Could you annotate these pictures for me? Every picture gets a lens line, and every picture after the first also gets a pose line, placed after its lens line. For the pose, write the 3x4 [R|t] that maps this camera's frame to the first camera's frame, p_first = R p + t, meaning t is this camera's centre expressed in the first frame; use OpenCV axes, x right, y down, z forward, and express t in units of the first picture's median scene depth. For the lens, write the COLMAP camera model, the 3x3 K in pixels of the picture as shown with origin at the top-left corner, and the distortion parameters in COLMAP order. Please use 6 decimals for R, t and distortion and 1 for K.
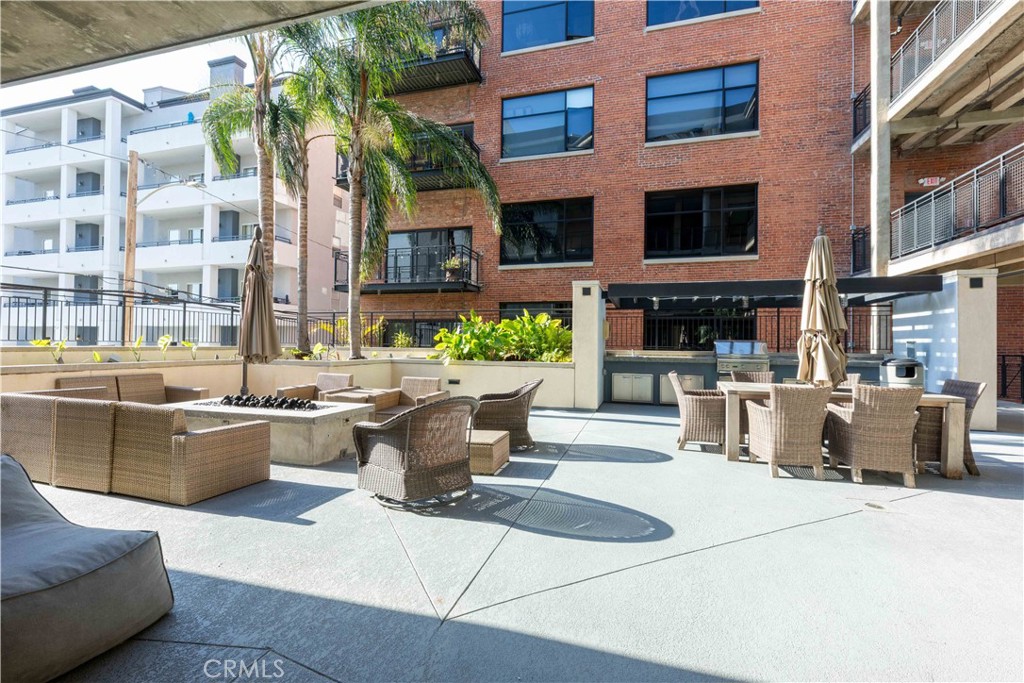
lens RADIAL K [[452.9, 0, 515.7], [0, 452.9, 336.2], [0, 0, 1]] dist [0.003568, -0.001472]
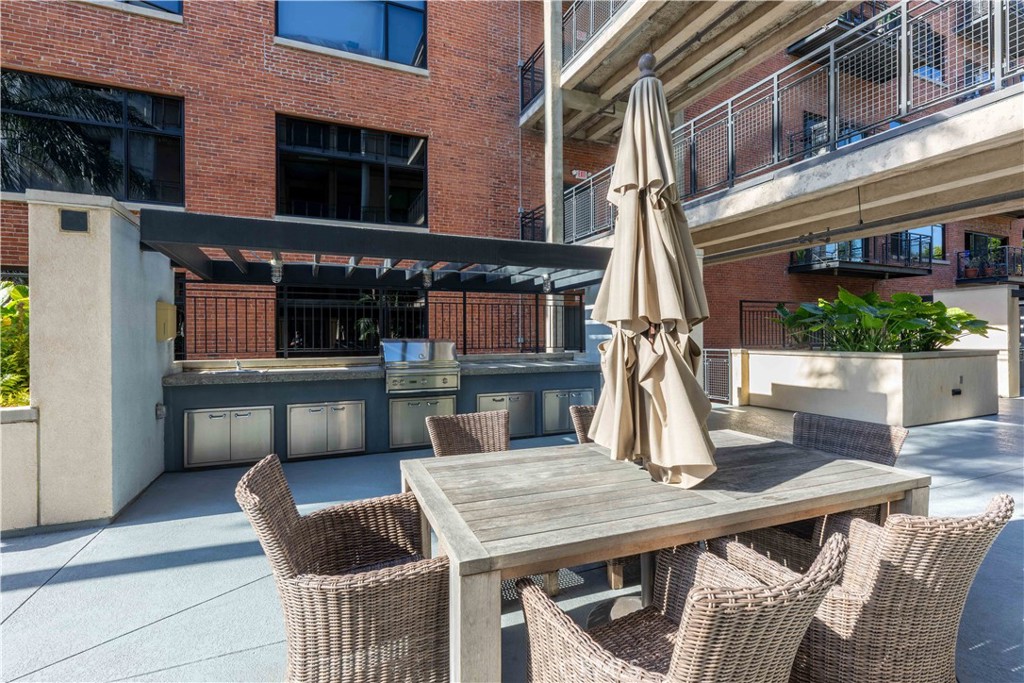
lens RADIAL K [[452.9, 0, 487.4], [0, 452.9, 338.5], [0, 0, 1]] dist [0.003568, -0.001472]
pose [[0.790652, -0.016290, 0.612049, 0.159281], [0.005164, 0.999788, 0.019938, -0.003141], [-0.612244, -0.012603, 0.790568, 0.383334]]
